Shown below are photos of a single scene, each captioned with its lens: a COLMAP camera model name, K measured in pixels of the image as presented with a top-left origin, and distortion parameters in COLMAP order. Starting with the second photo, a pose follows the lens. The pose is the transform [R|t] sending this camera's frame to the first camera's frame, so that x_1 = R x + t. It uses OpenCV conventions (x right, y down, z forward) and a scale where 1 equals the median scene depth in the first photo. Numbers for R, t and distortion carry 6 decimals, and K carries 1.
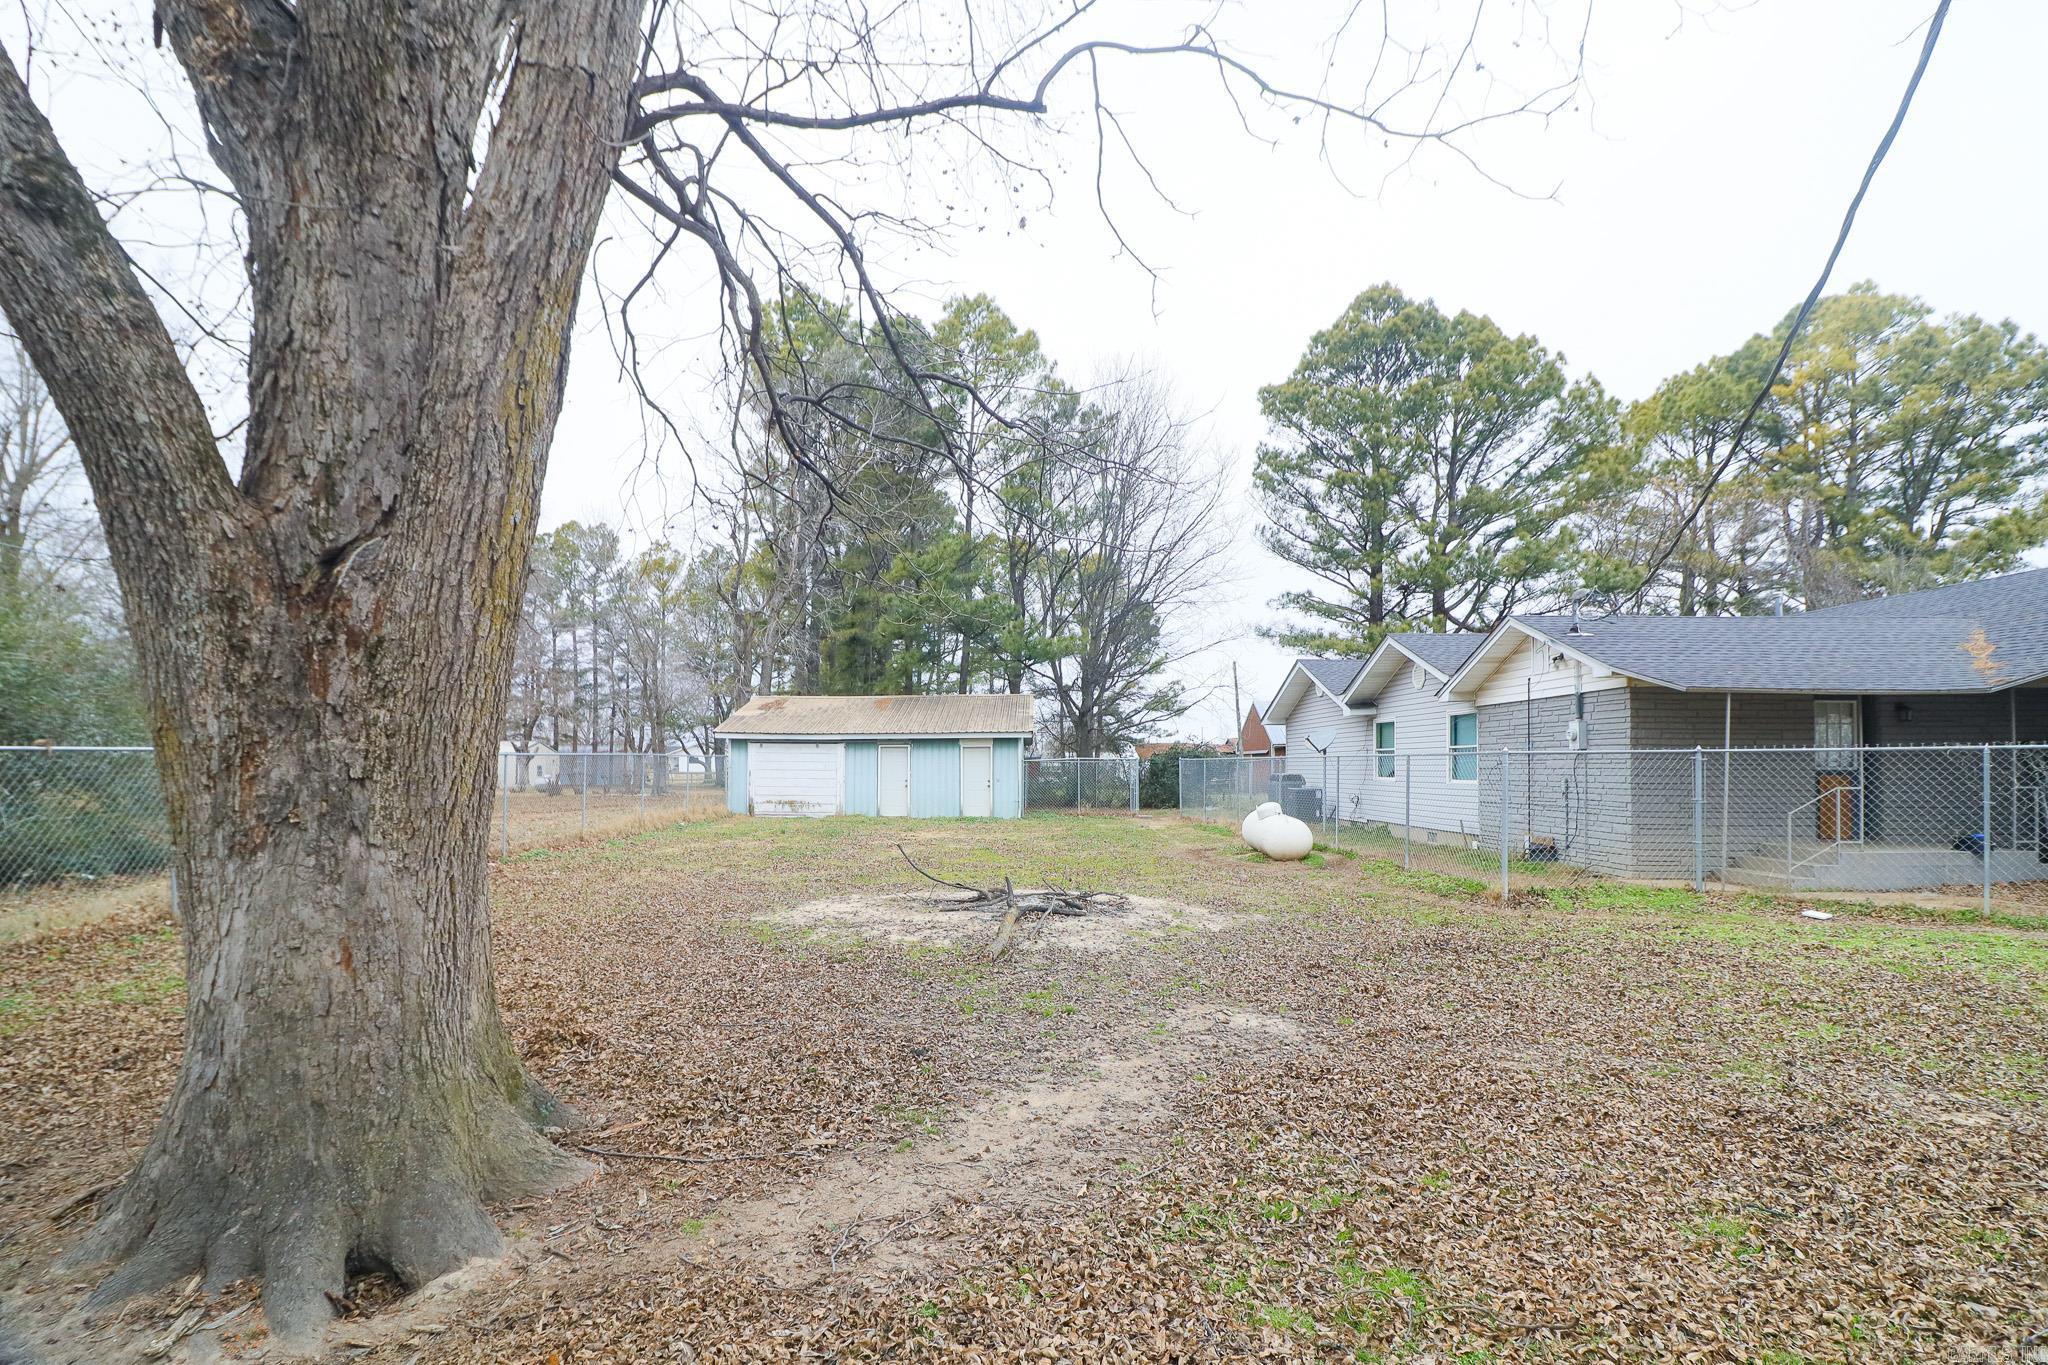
lens RADIAL K [[960.4, 0, 1024.0], [0, 960.4, 701.9], [0, 0, 1]] dist [-0.003865, -0.001229]
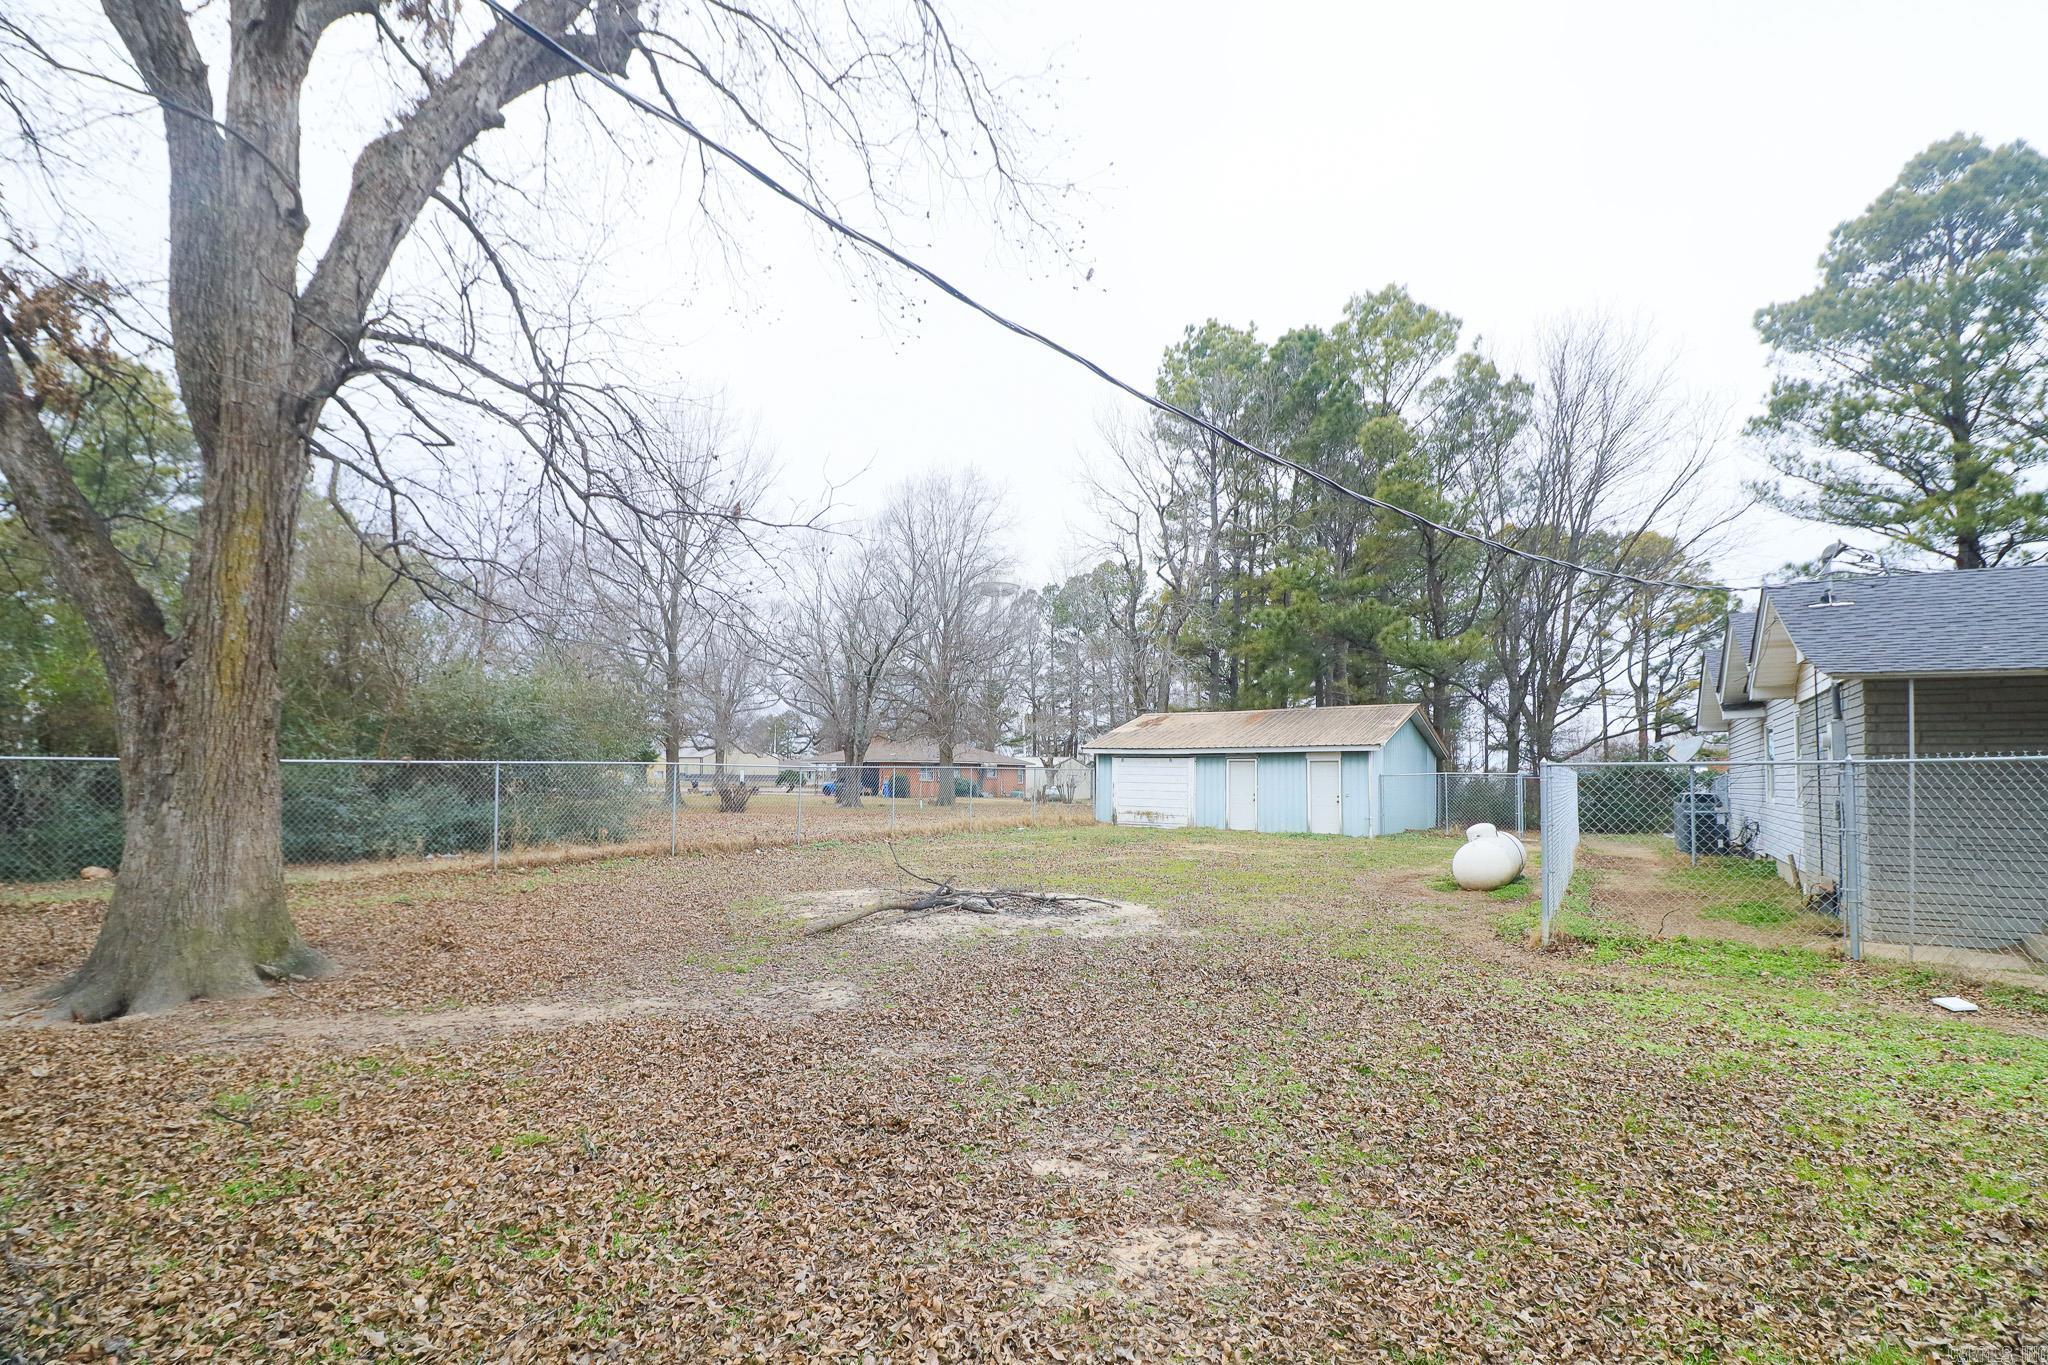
lens RADIAL K [[958.9, 0, 1042.6], [0, 958.9, 677.8], [0, 0, 1]] dist [-0.001933, -0.006901]
pose [[0.855638, -0.047863, -0.515357, 0.213364], [0.026876, 0.998480, -0.048111, 0.002570], [0.516877, 0.027315, 0.855624, 0.025272]]
